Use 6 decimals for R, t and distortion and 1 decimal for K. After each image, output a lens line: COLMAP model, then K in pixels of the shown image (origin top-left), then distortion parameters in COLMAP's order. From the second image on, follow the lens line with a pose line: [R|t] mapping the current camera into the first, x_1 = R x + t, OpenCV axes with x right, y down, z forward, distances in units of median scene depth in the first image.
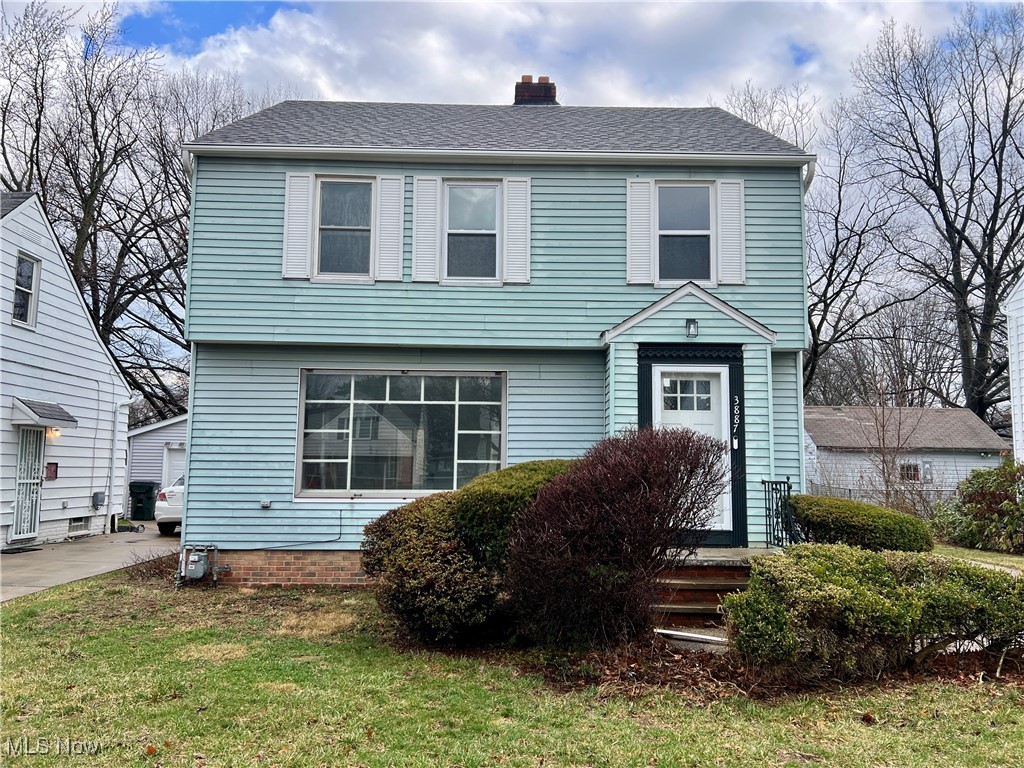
lens RADIAL K [[768.2, 0, 509.3], [0, 768.2, 390.9], [0, 0, 1]] dist [0.038148, -0.035221]
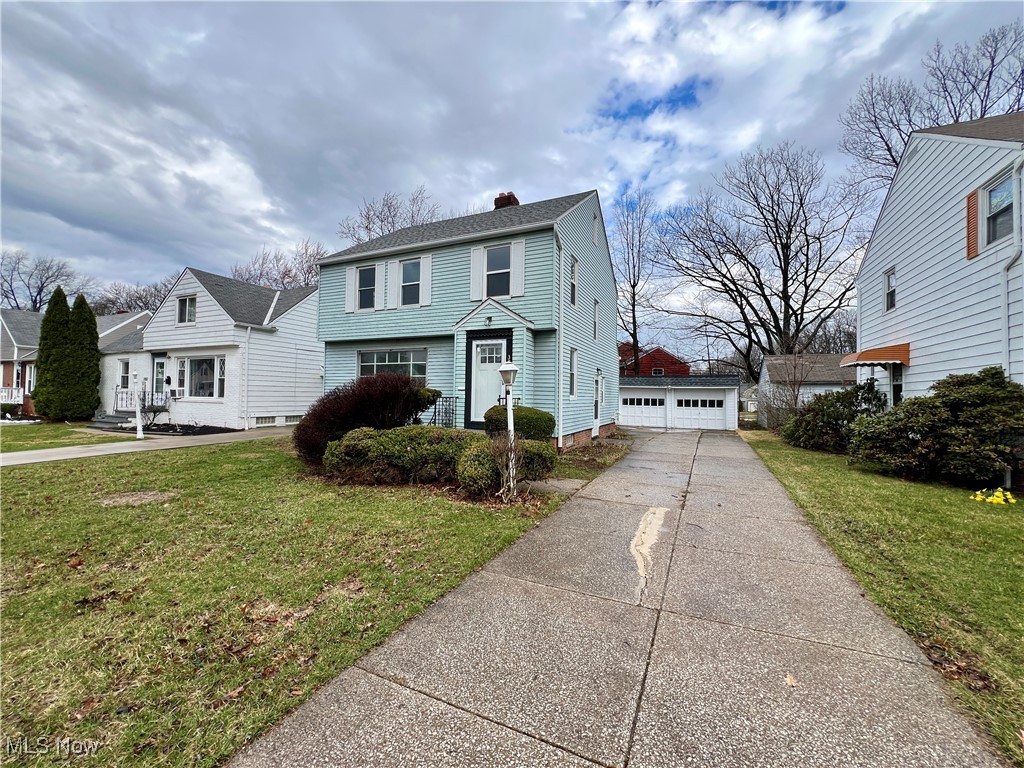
lens RADIAL K [[407.0, 0, 508.8], [0, 407.0, 381.1], [0, 0, 1]] dist [-0.008884, 0.000153]
pose [[0.900350, -0.011148, -0.435023, 0.702757], [0.039964, 0.997566, 0.057148, 0.012596], [0.433327, -0.068839, 0.898604, 0.074055]]
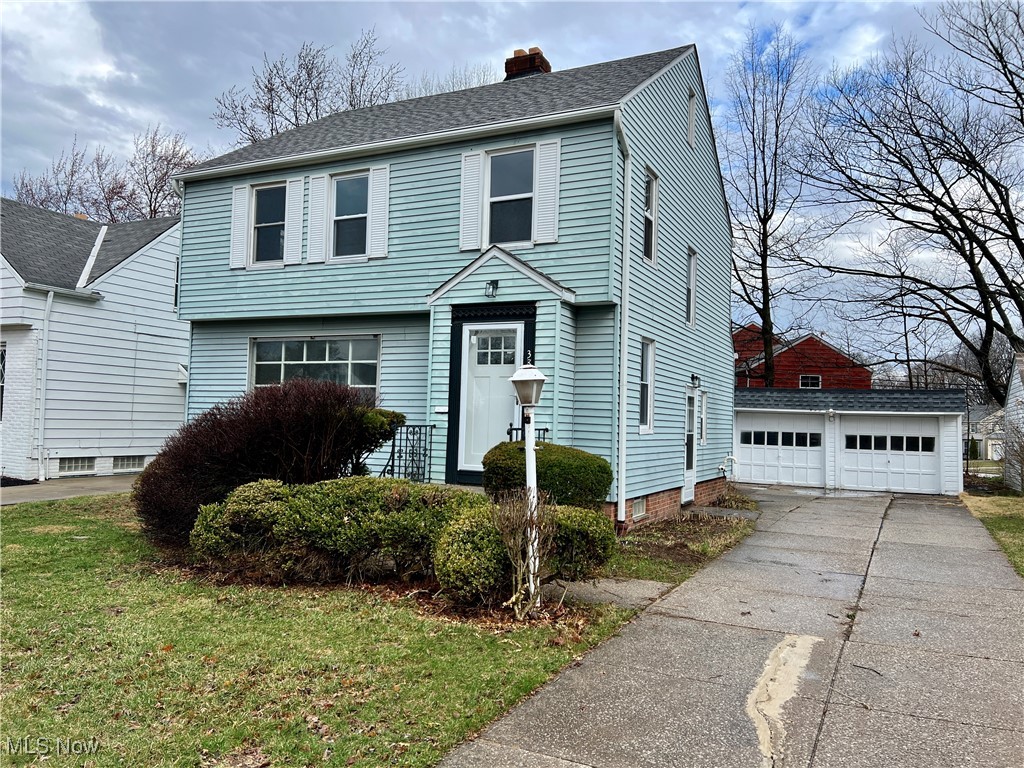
lens RADIAL K [[768.2, 0, 513.0], [0, 768.2, 380.3], [0, 0, 1]] dist [0.038148, -0.035221]
pose [[0.892545, -0.008735, -0.450873, 0.715245], [0.028891, 0.998866, 0.037840, 0.006496], [0.450032, -0.046800, 0.891785, 0.043820]]
